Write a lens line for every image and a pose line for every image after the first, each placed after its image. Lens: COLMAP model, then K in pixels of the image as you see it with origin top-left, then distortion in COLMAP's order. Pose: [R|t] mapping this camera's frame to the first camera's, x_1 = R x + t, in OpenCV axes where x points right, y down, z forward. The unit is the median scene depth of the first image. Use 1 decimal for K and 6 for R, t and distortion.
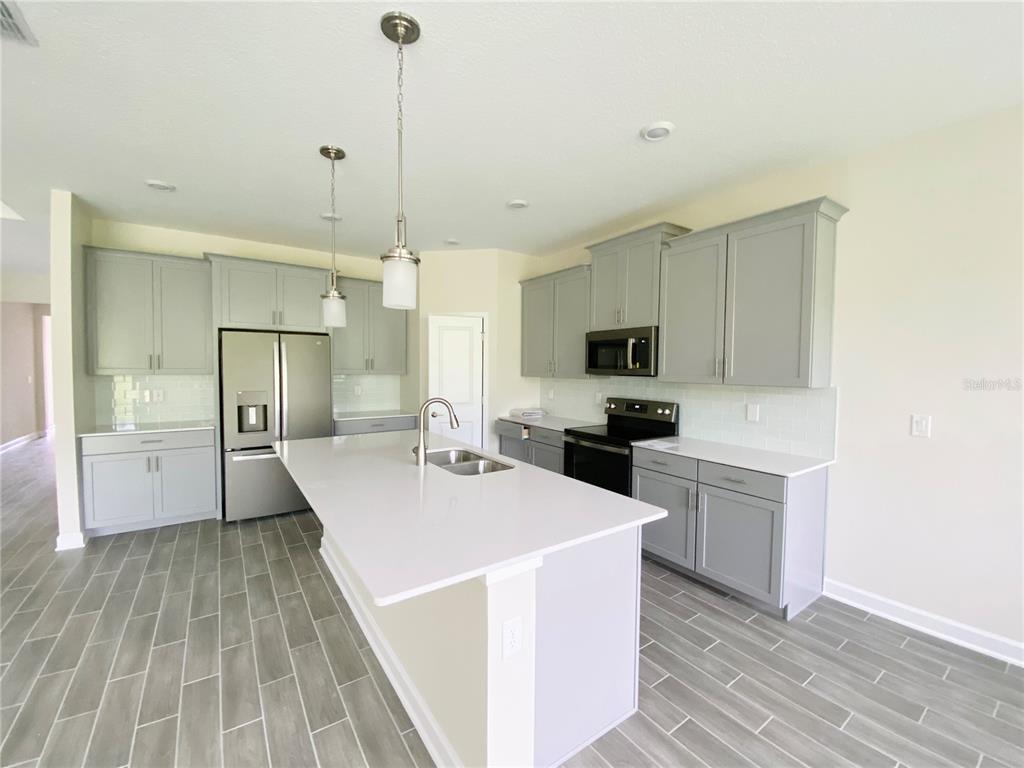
lens RADIAL K [[411.9, 0, 513.1], [0, 411.9, 384.3], [0, 0, 1]] dist [-0.009300, -0.002847]
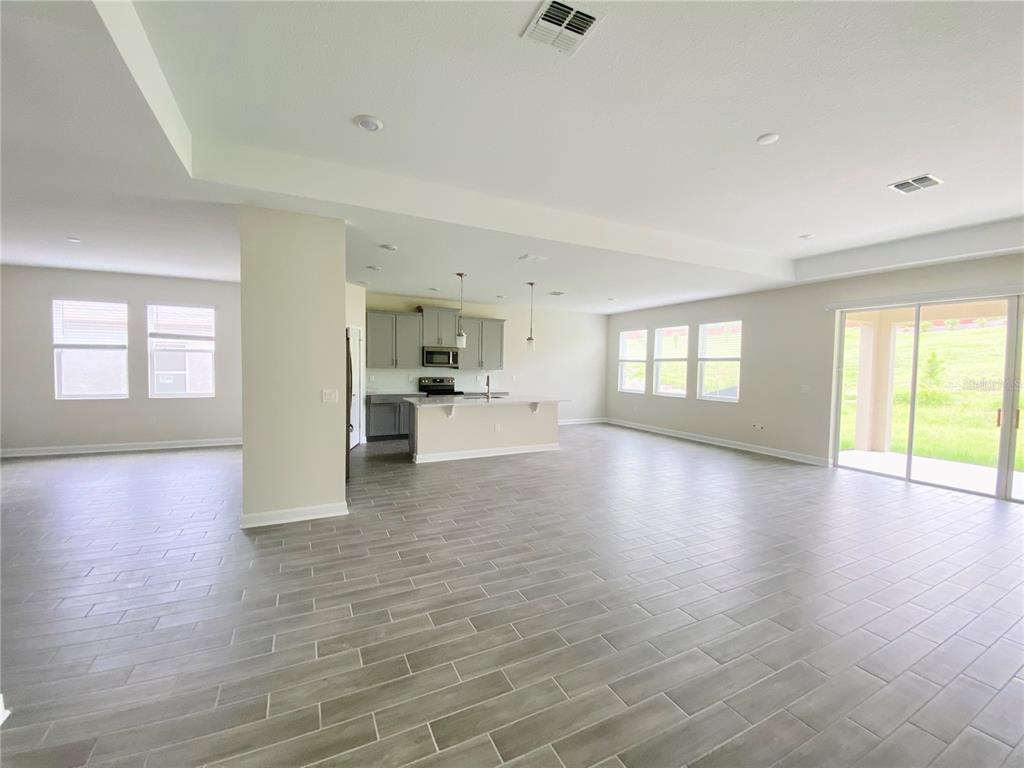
lens RADIAL K [[411.9, 0, 508.0], [0, 411.9, 383.5], [0, 0, 1]] dist [-0.009300, -0.002847]
pose [[0.143266, -0.055932, 0.988102, -1.883656], [0.013451, 0.998420, 0.054566, -0.048102], [-0.989593, 0.005474, 0.143792, 0.283895]]
